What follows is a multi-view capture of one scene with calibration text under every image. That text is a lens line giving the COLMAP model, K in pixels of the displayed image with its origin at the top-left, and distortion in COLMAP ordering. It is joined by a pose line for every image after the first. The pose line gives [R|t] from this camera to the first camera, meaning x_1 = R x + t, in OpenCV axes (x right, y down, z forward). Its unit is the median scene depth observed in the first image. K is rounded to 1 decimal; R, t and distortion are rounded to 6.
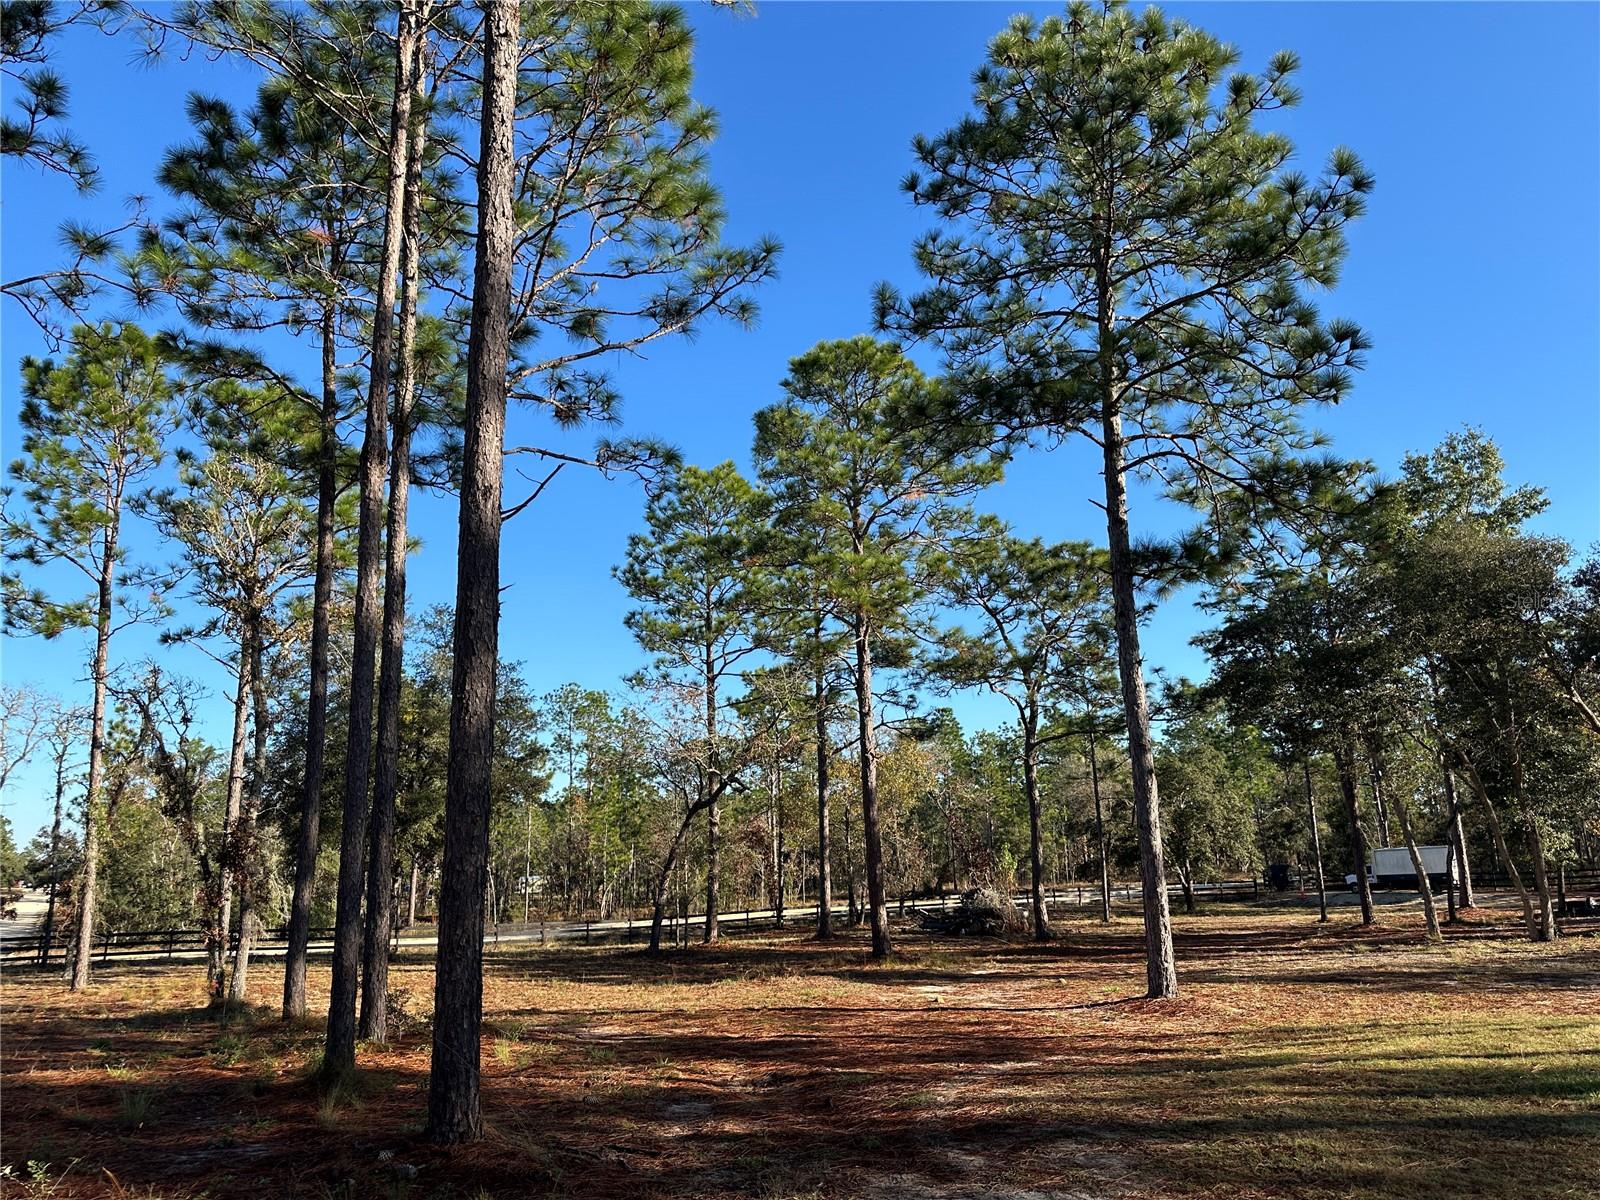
lens RADIAL K [[1124.8, 0, 804.1], [0, 1124.8, 603.3], [0, 0, 1]] dist [0.056803, -0.059965]
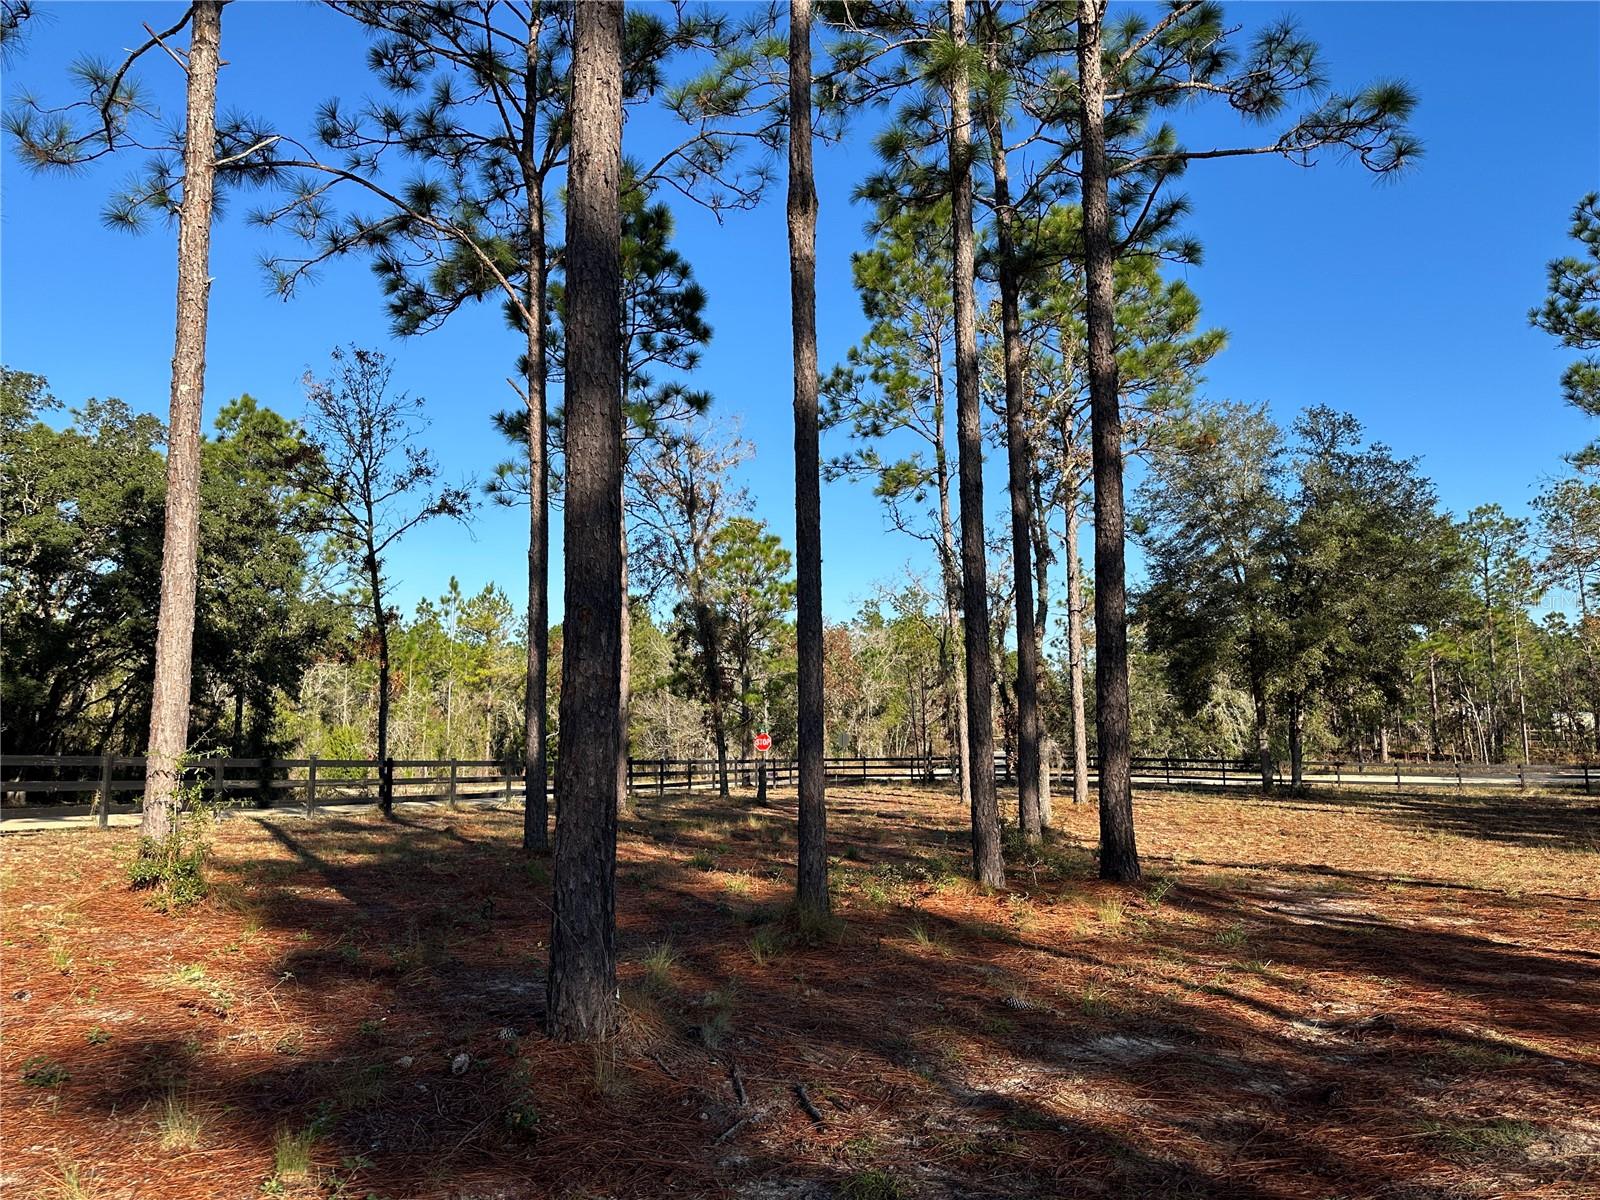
lens RADIAL K [[1123.9, 0, 800.9], [0, 1123.9, 601.6], [0, 0, 1]] dist [0.033650, -0.018658]
pose [[0.669387, -0.071584, -0.739457, 0.087953], [0.173015, 0.983000, 0.061460, 0.044964], [0.722487, -0.169078, 0.670392, 0.167590]]
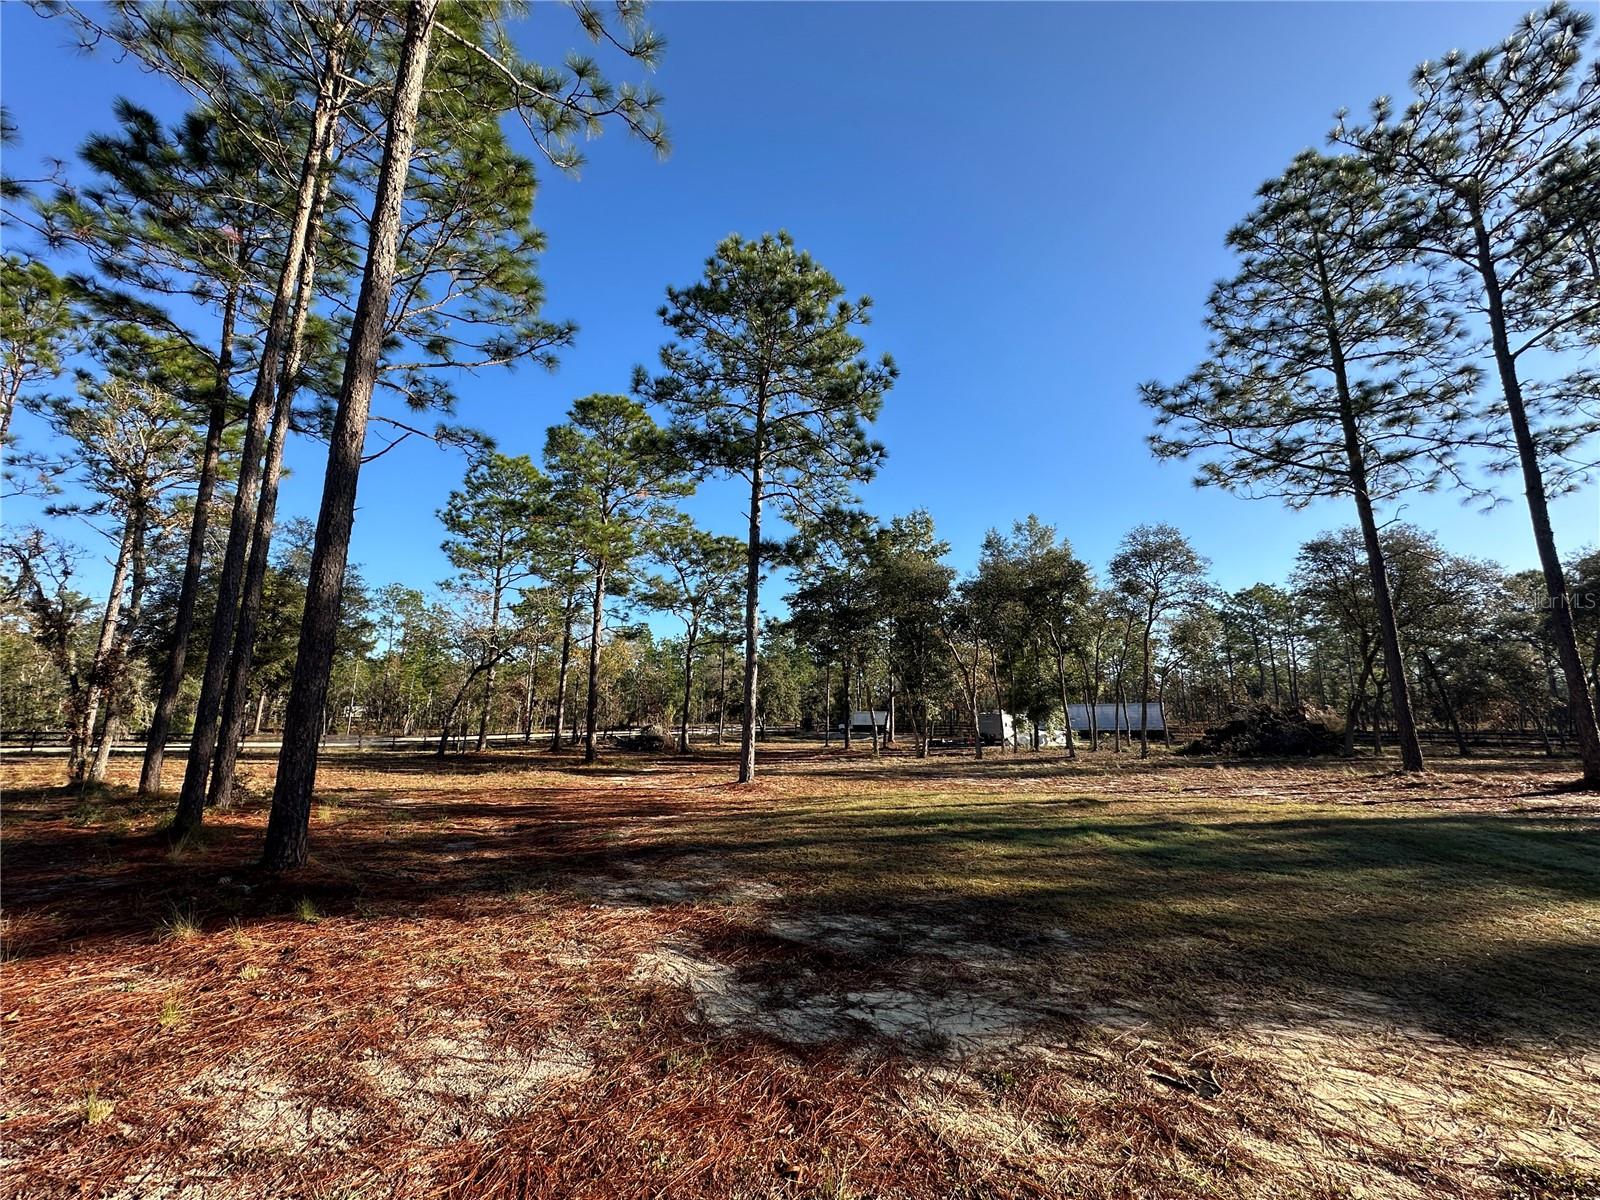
lens RADIAL K [[637.8, 0, 800.4], [0, 637.8, 595.9], [0, 0, 1]] dist [-0.008979, 0.004549]
pose [[0.929532, 0.107959, 0.352583, -0.003995], [-0.123288, 0.992144, 0.021240, 0.006860], [-0.347520, -0.063213, 0.935539, 0.004827]]
